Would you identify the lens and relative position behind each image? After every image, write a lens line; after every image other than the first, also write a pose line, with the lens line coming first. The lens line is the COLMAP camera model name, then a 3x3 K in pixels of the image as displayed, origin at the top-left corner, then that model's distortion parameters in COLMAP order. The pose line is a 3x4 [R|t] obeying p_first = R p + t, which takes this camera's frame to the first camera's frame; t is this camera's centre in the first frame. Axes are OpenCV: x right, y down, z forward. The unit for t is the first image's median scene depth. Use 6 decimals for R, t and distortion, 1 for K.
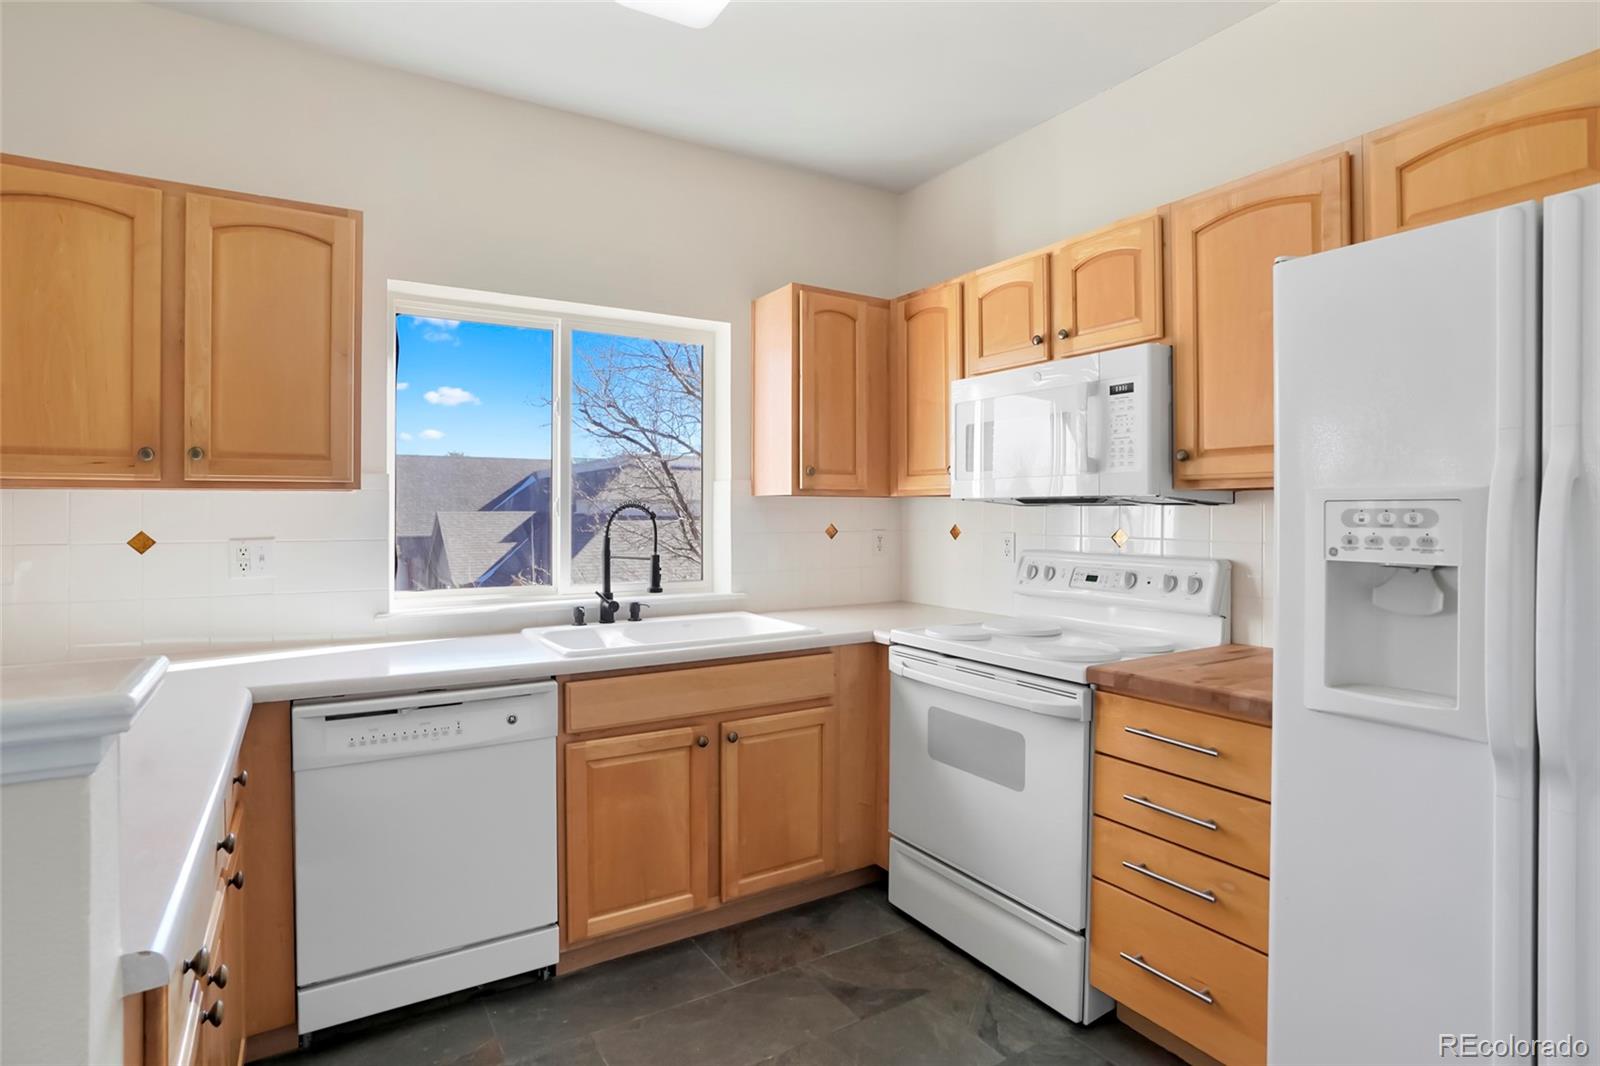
lens RADIAL K [[795.5, 0, 802.5], [0, 795.5, 504.5], [0, 0, 1]] dist [-0.035405, 0.000516]
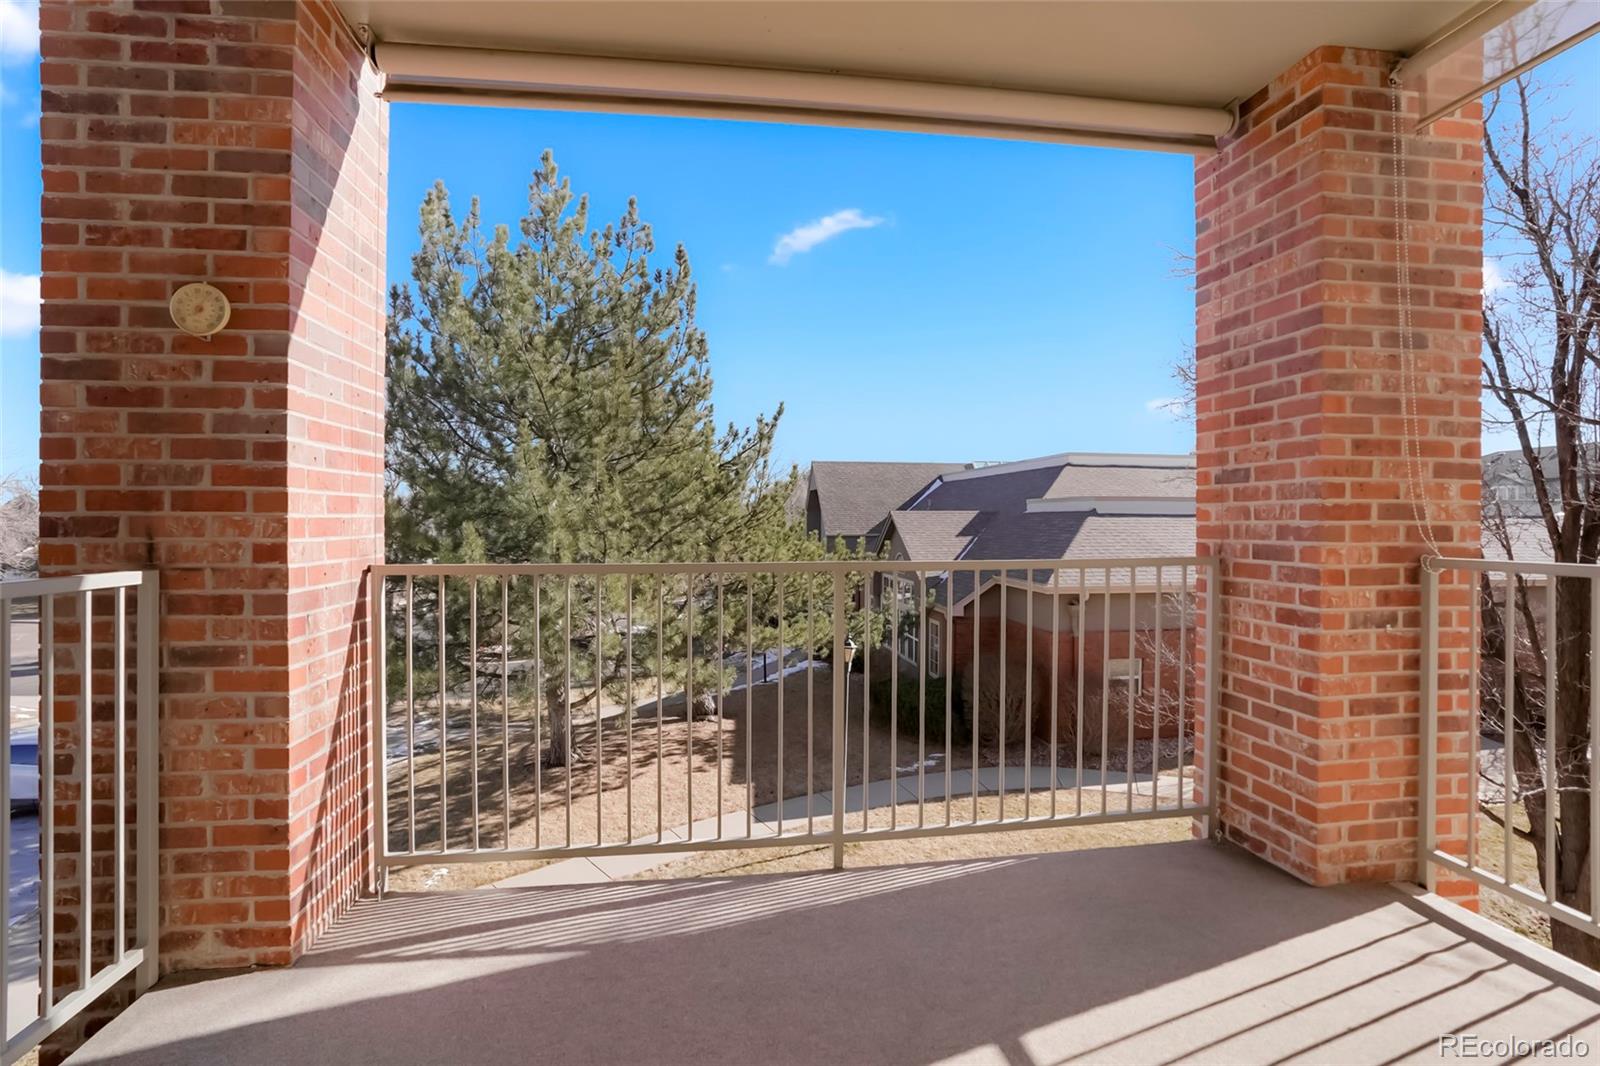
lens RADIAL K [[756.6, 0, 795.4], [0, 756.6, 520.7], [0, 0, 1]] dist [-0.021646, 0.000620]
pose [[0.913740, 0.002806, -0.406289, -1.898148], [0.001984, 0.999933, 0.011369, 0.115433], [0.406294, -0.011195, 0.913674, 0.240666]]
